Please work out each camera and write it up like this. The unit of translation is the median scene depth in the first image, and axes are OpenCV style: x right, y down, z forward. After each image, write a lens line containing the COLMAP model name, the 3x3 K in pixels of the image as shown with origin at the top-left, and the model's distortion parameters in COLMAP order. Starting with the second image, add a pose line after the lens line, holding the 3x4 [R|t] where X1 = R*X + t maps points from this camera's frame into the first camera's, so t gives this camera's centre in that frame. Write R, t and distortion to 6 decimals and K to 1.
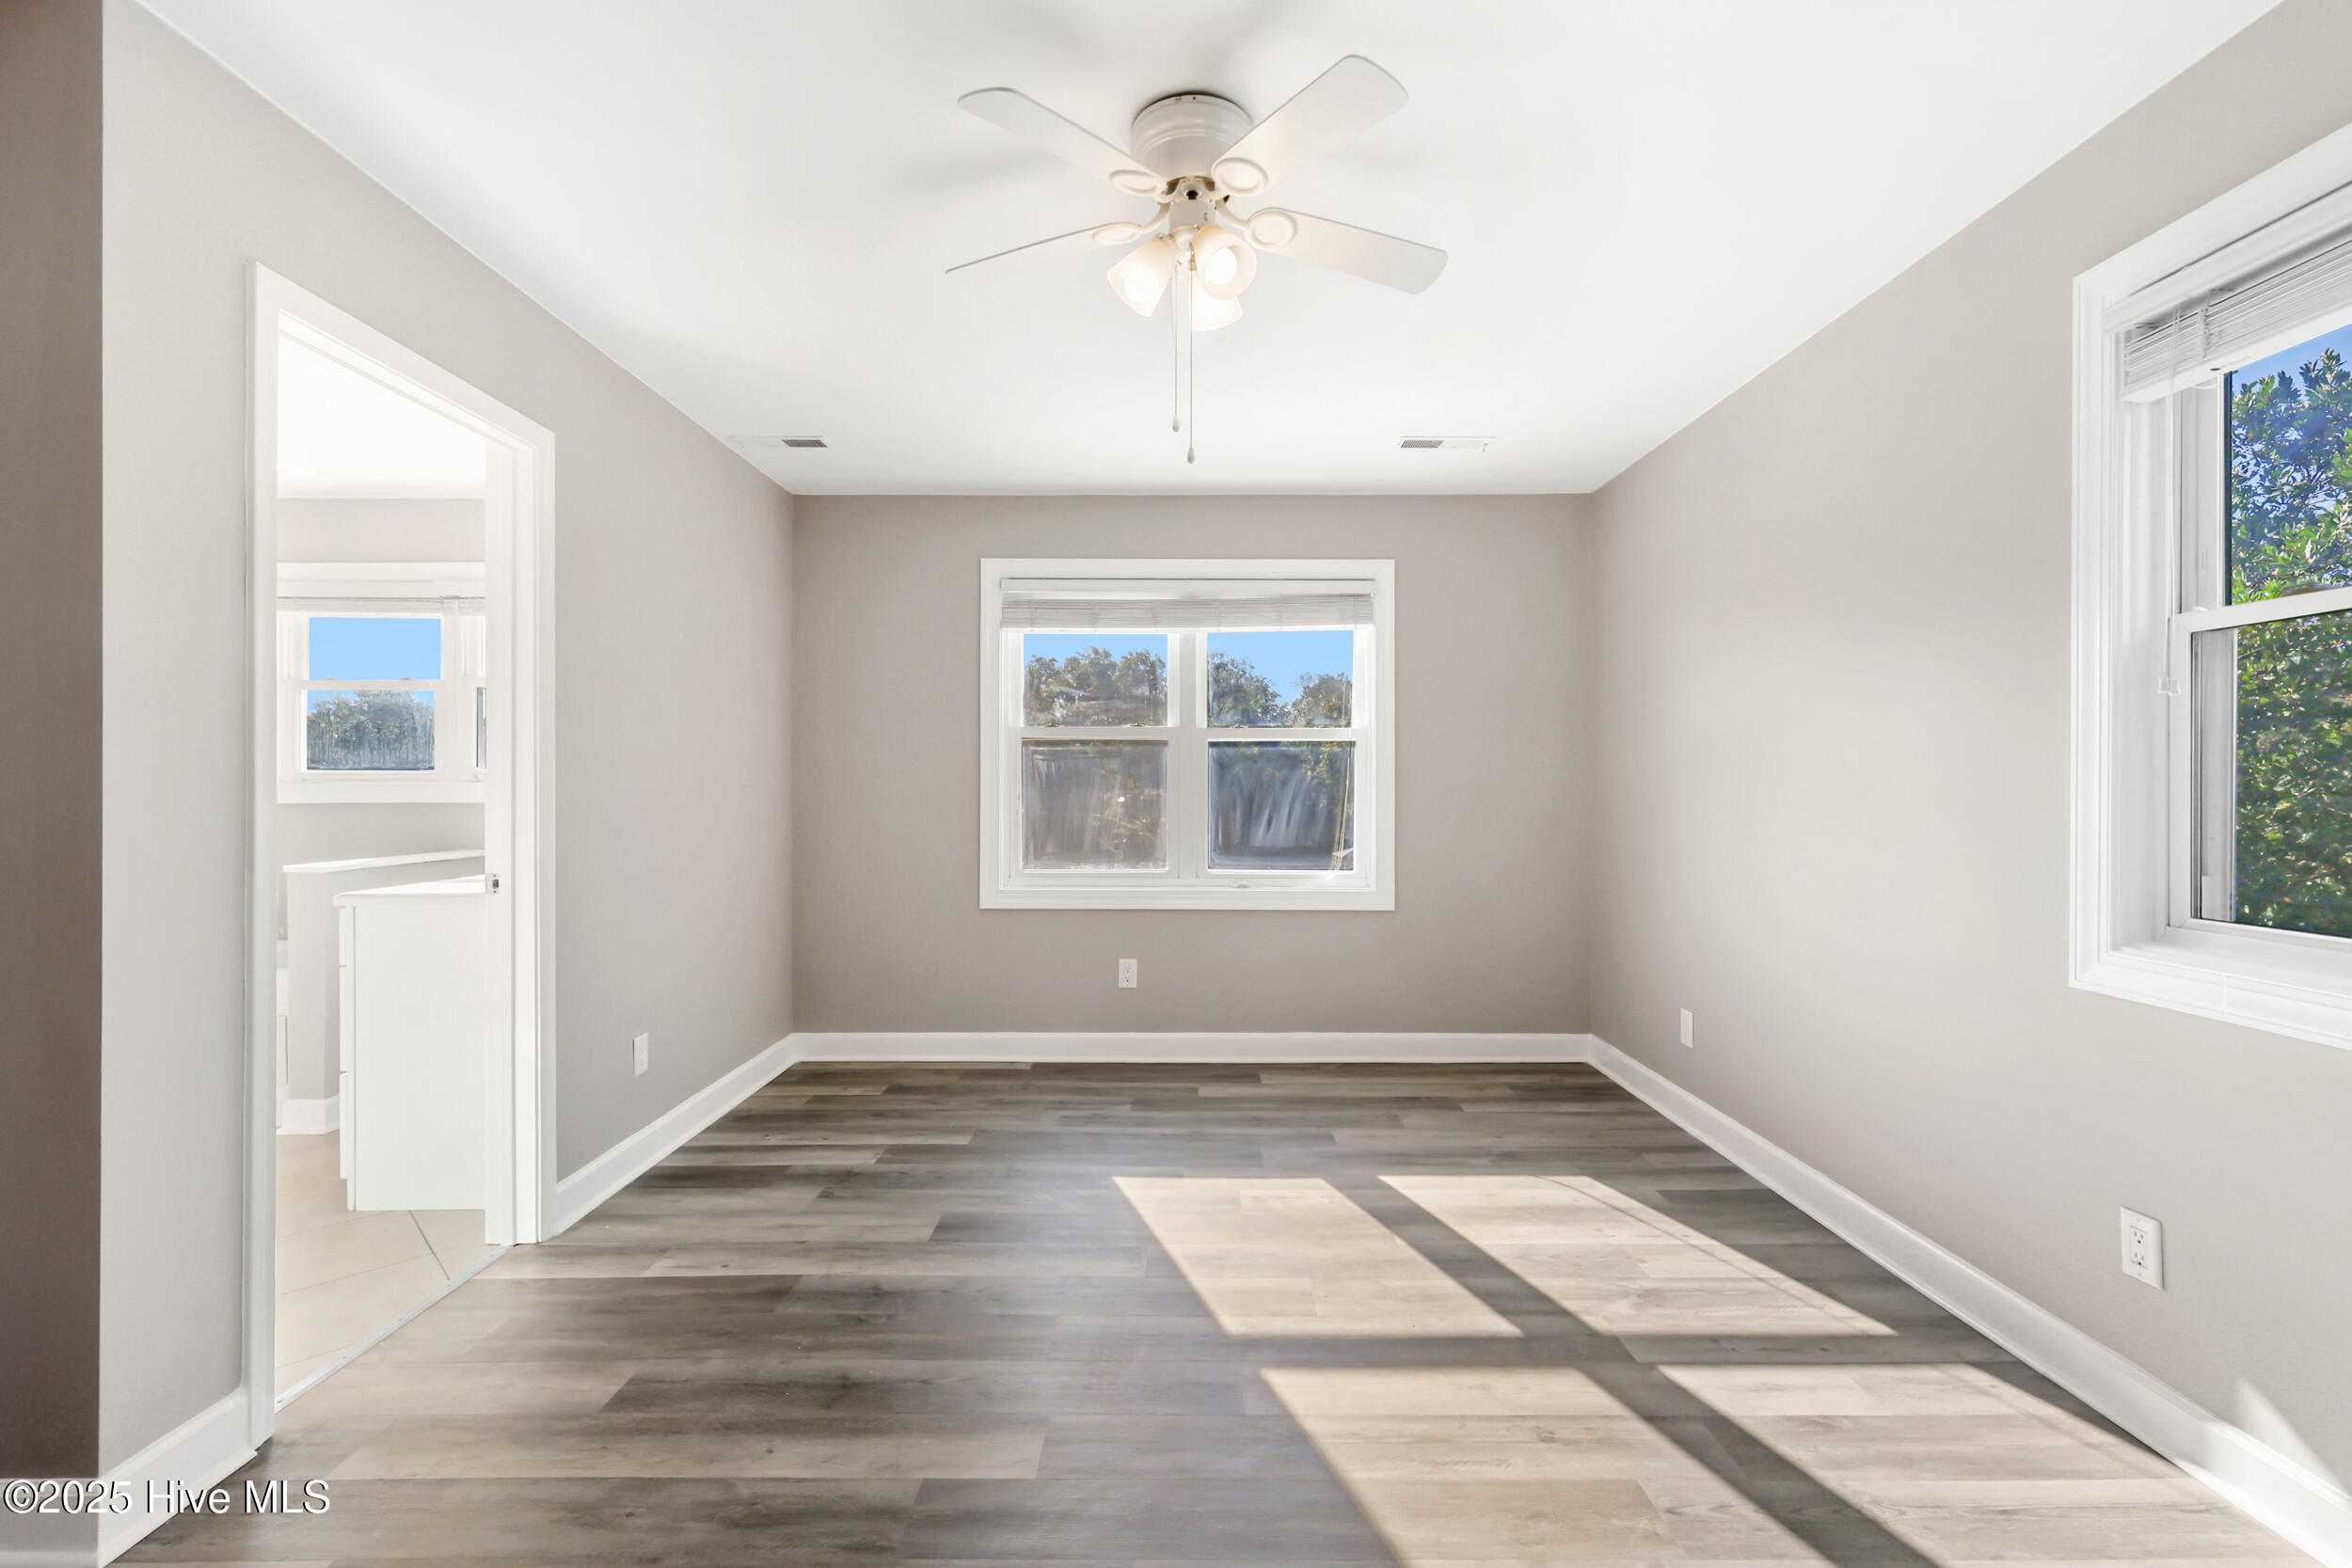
lens RADIAL K [[1023.9, 0, 1190.2], [0, 1023.9, 799.2], [0, 0, 1]] dist [0.001002, 0.000641]
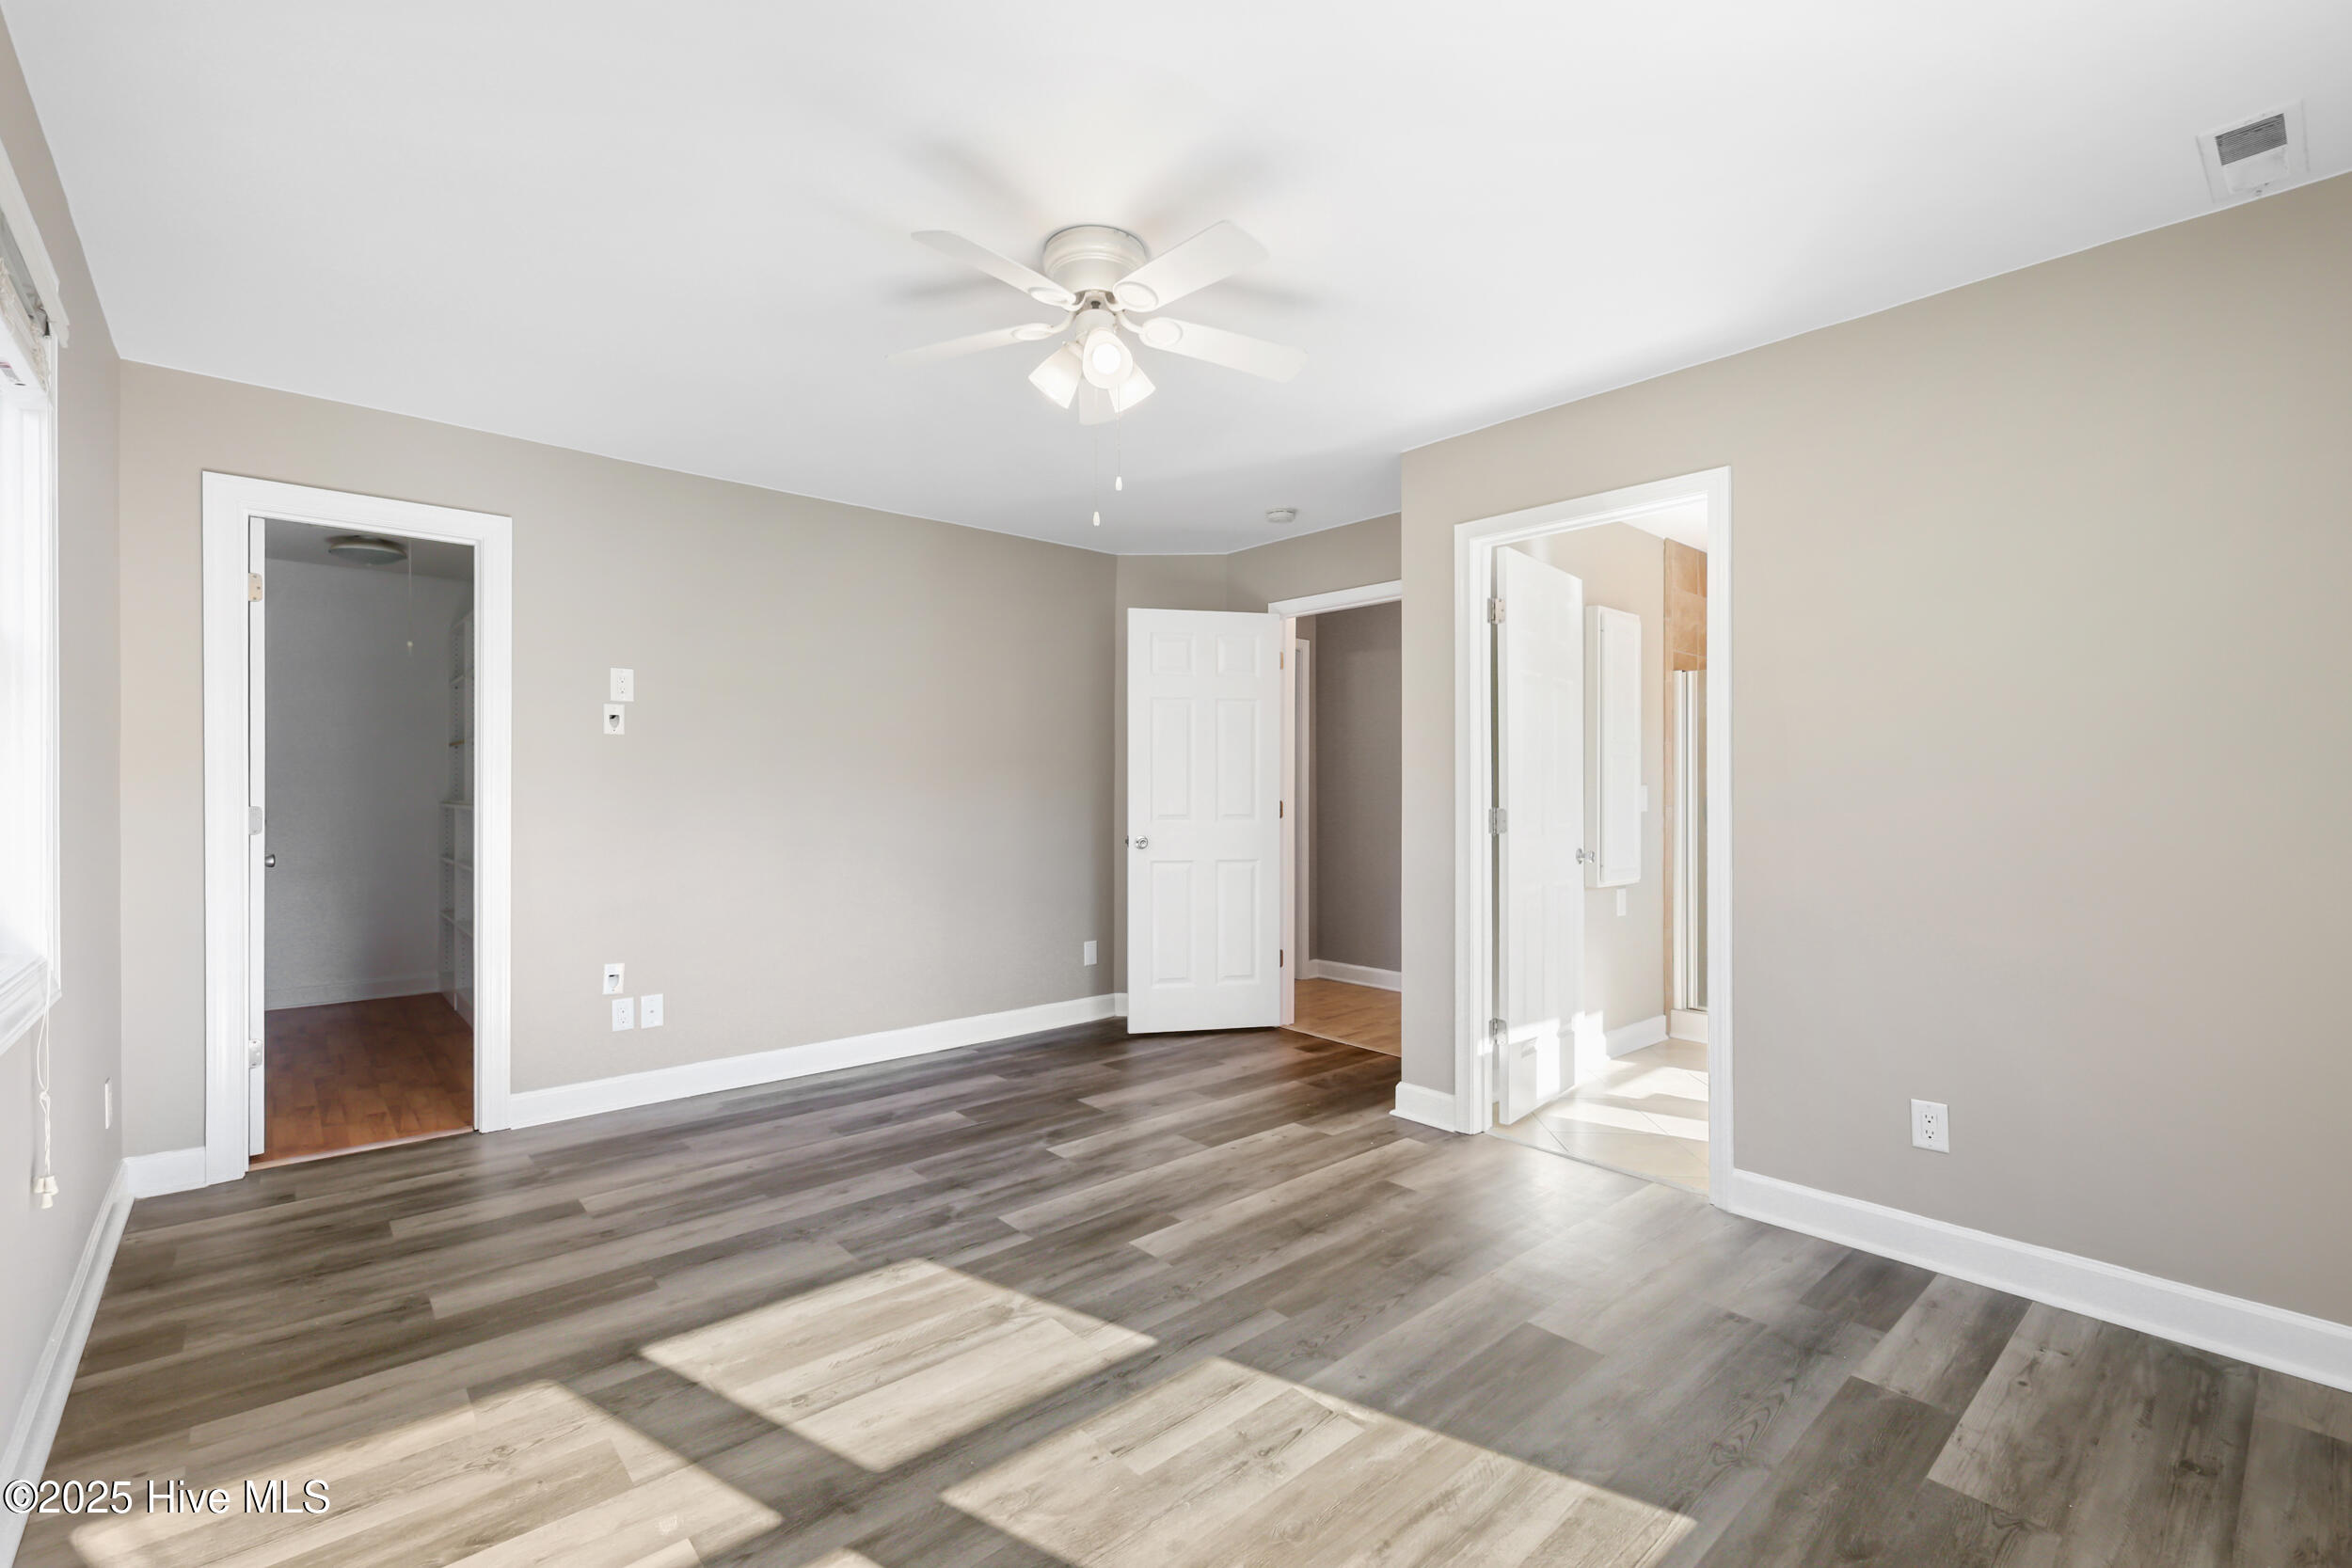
lens RADIAL K [[1023.9, 0, 1170.2], [0, 1023.9, 789.1], [0, 0, 1]] dist [0.001002, 0.000641]
pose [[-0.757495, 0.000403, -0.652840, 0.377514], [-0.009937, 0.999877, 0.012148, -0.017278], [0.652765, 0.015689, -0.757398, 1.028637]]
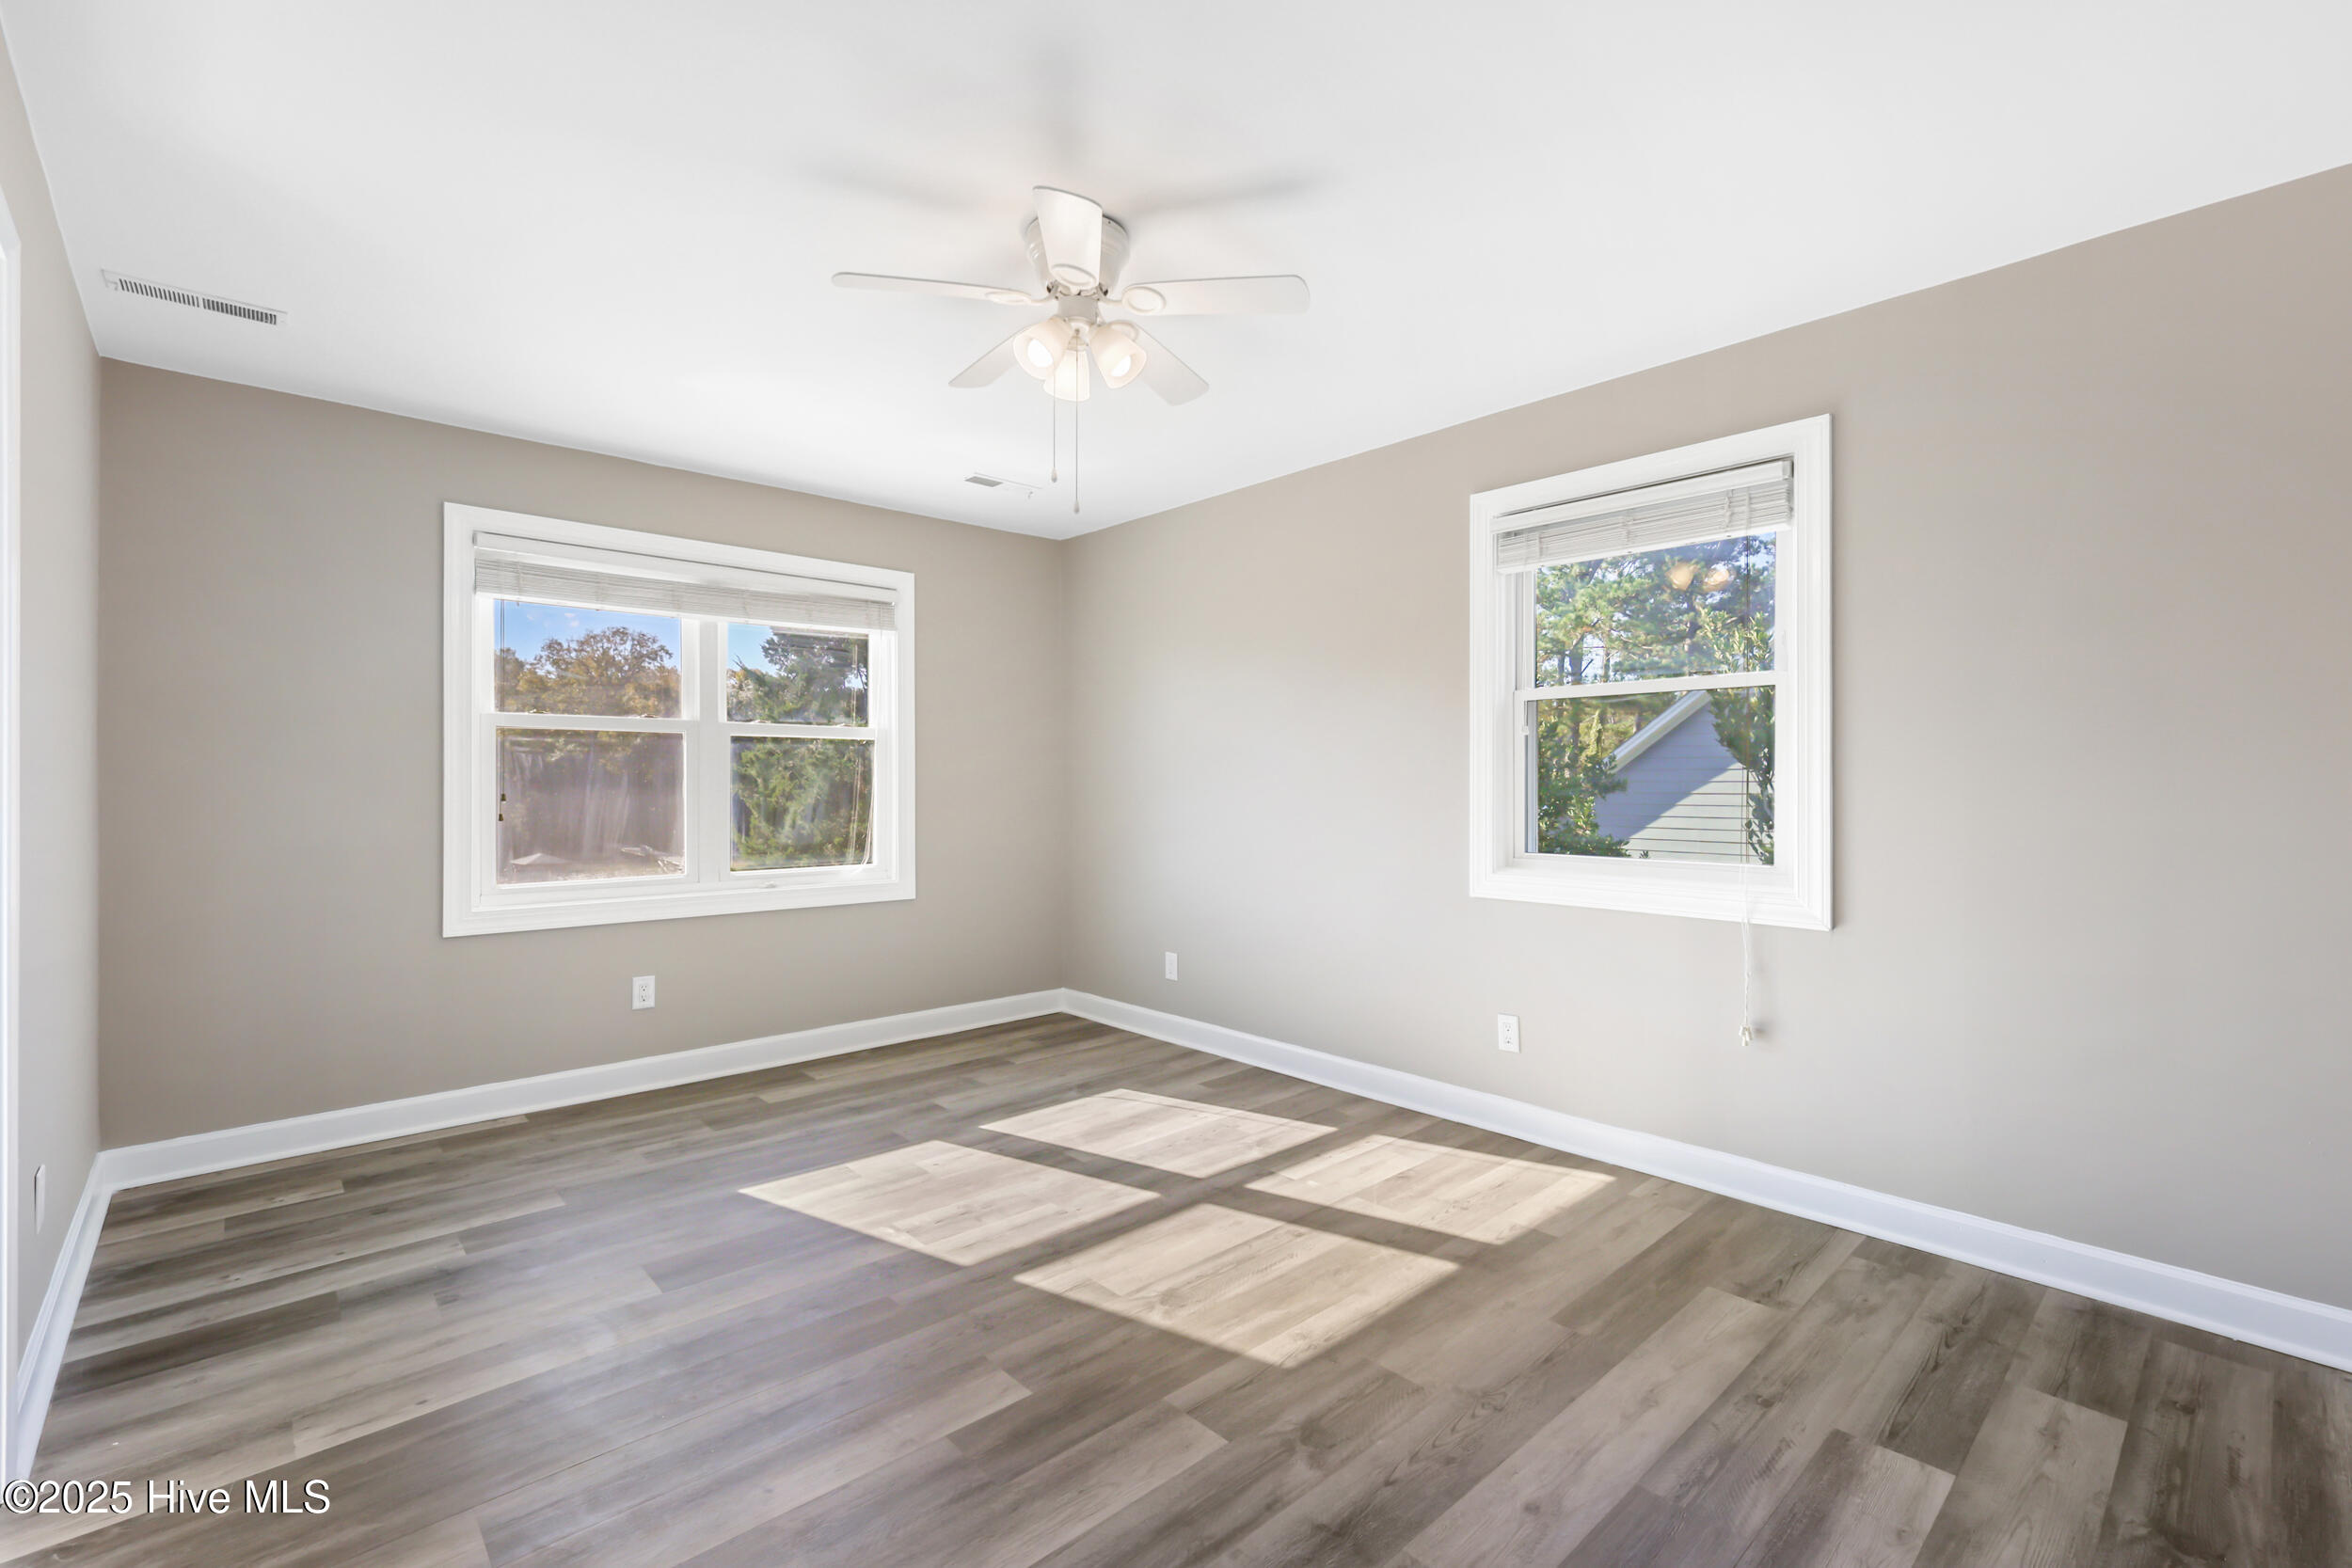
lens RADIAL K [[1023.9, 0, 1182.5], [0, 1023.9, 785.7], [0, 0, 1]] dist [0.001002, 0.000641]
pose [[0.737671, -0.006191, 0.675132, -0.372359], [0.010902, 0.999937, -0.002742, -0.004162], [-0.675072, 0.009383, 0.737692, 0.017984]]
